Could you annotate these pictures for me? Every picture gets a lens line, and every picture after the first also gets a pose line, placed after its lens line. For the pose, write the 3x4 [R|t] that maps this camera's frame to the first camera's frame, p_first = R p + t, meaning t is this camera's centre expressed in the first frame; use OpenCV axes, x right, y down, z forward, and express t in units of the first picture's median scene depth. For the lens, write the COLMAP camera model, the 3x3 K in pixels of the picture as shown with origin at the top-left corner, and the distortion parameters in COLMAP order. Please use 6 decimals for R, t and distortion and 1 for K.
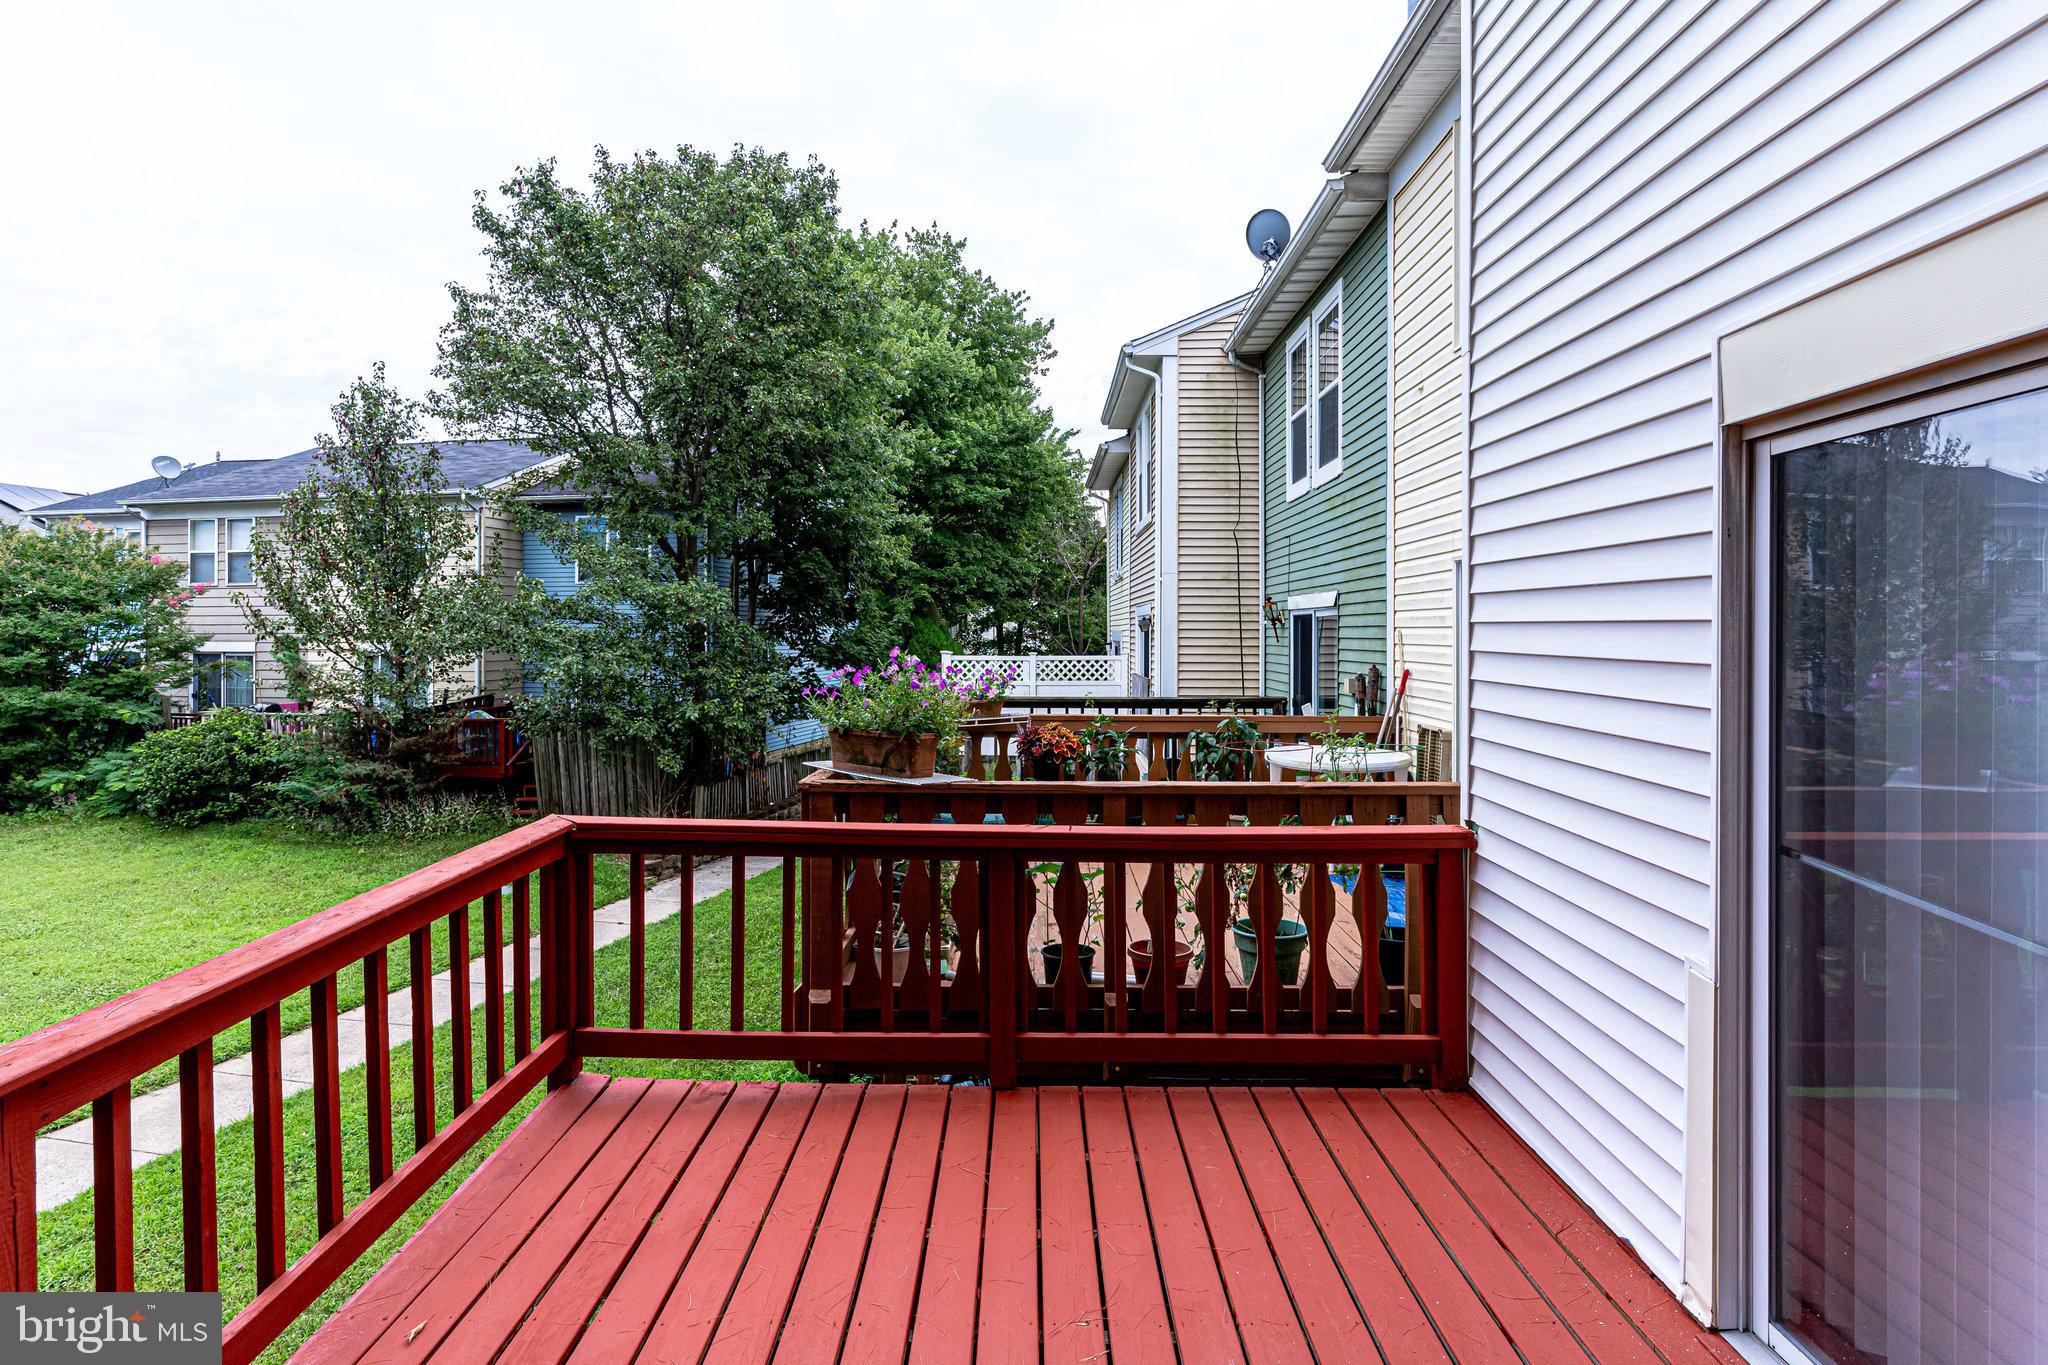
lens RADIAL K [[1026.6, 0, 1013.2], [0, 1026.6, 628.7], [0, 0, 1]] dist [0.005083, -0.000039]
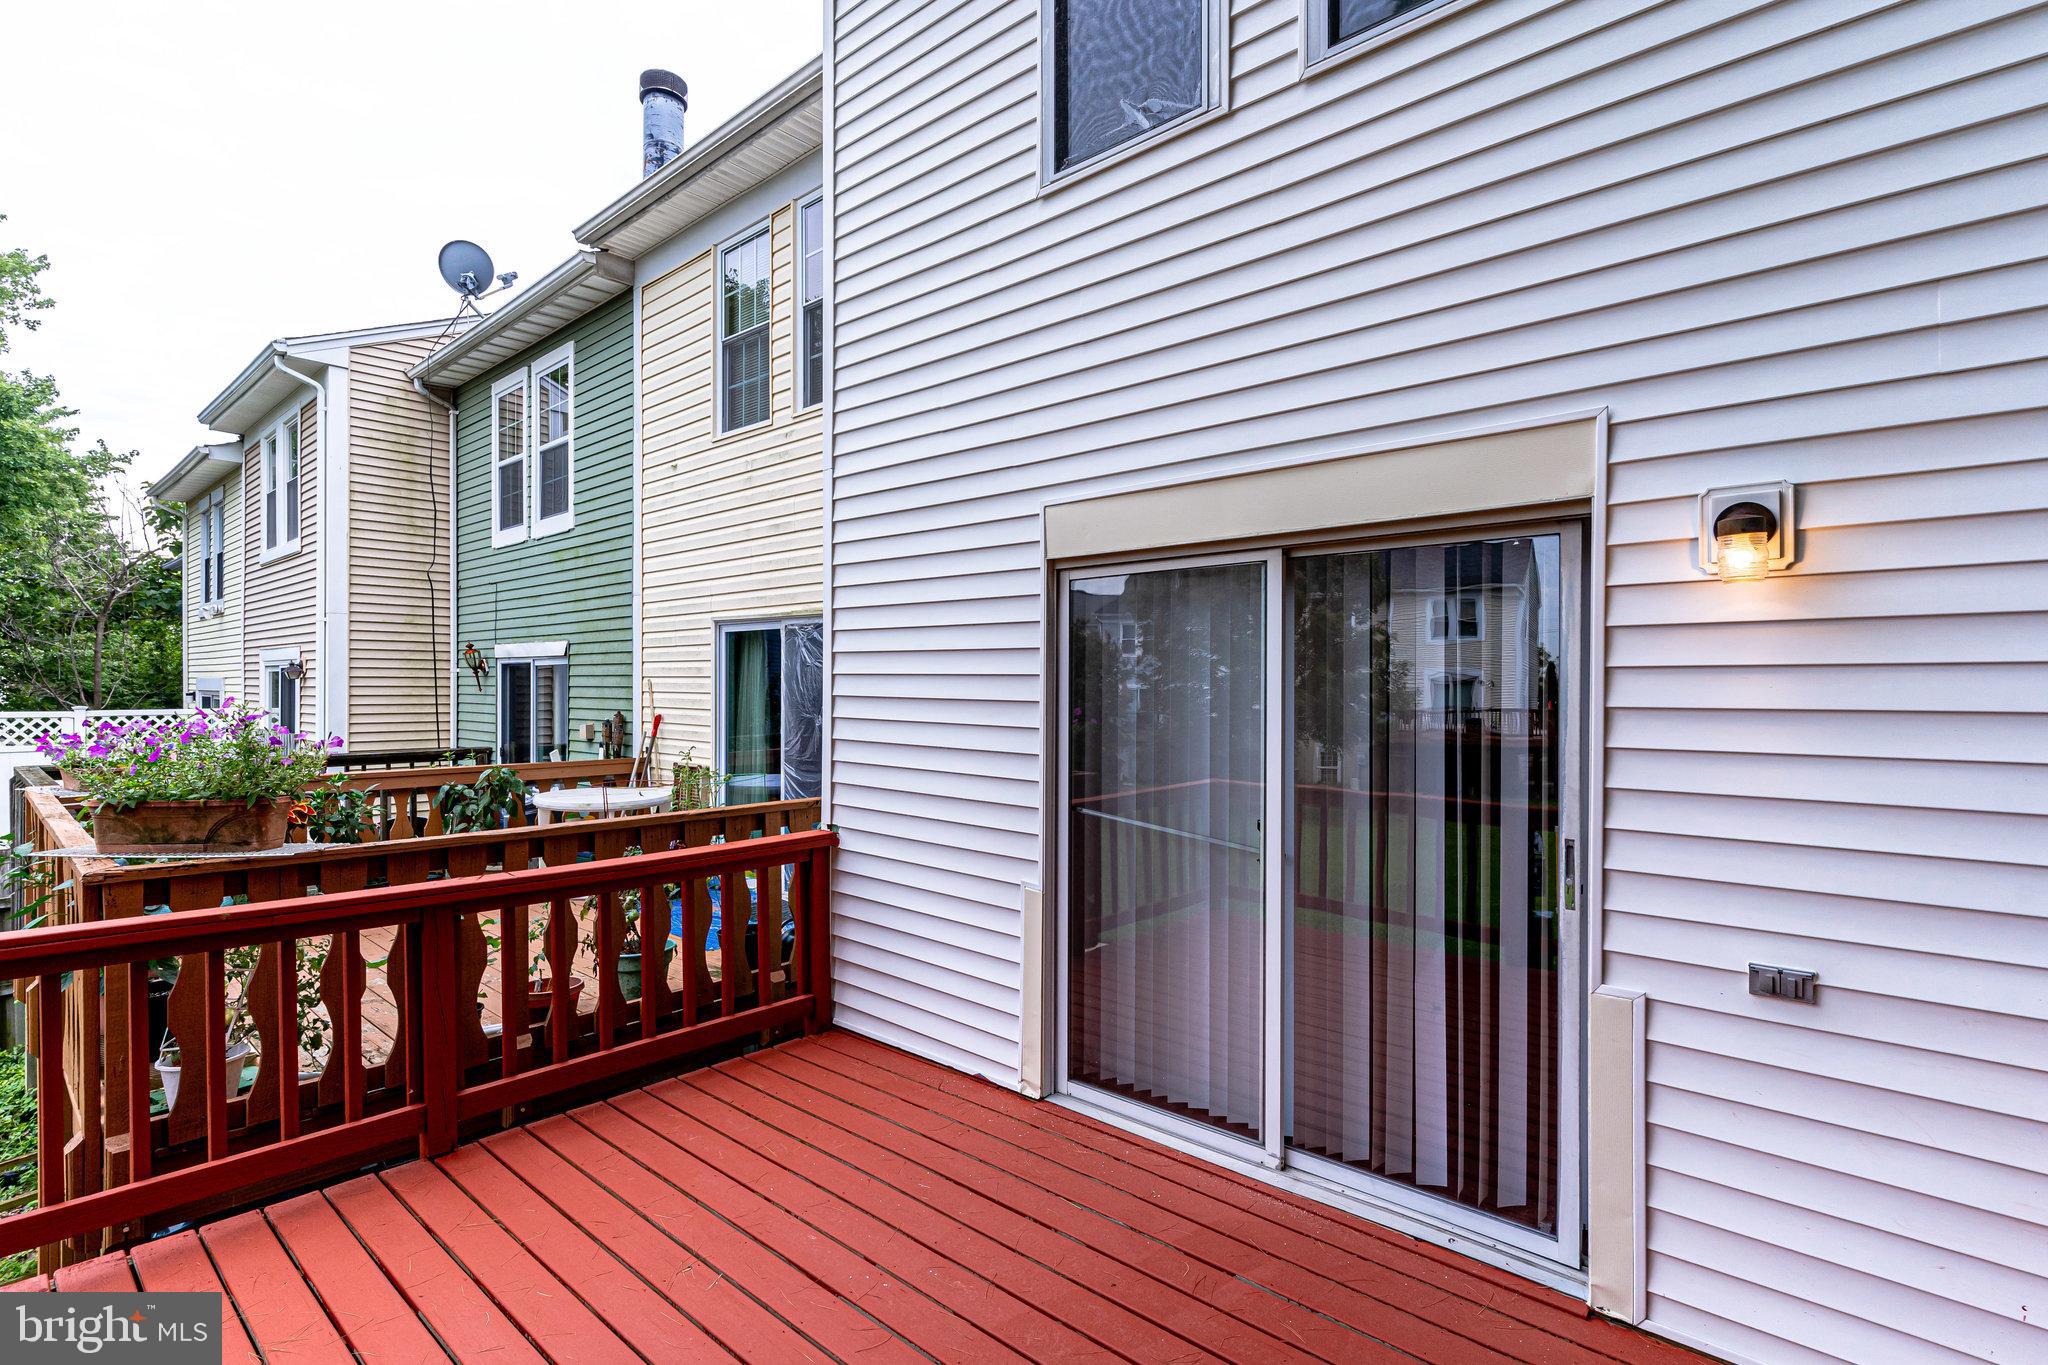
lens RADIAL K [[993.8, 0, 1024.0], [0, 993.8, 682.5], [0, 0, 1]] dist [0.001779, -0.000760]
pose [[0.653617, 0.003006, 0.756820, -0.166576], [-0.006398, 0.999978, 0.001553, 0.000530], [-0.756799, -0.005857, 0.653622, -0.008349]]
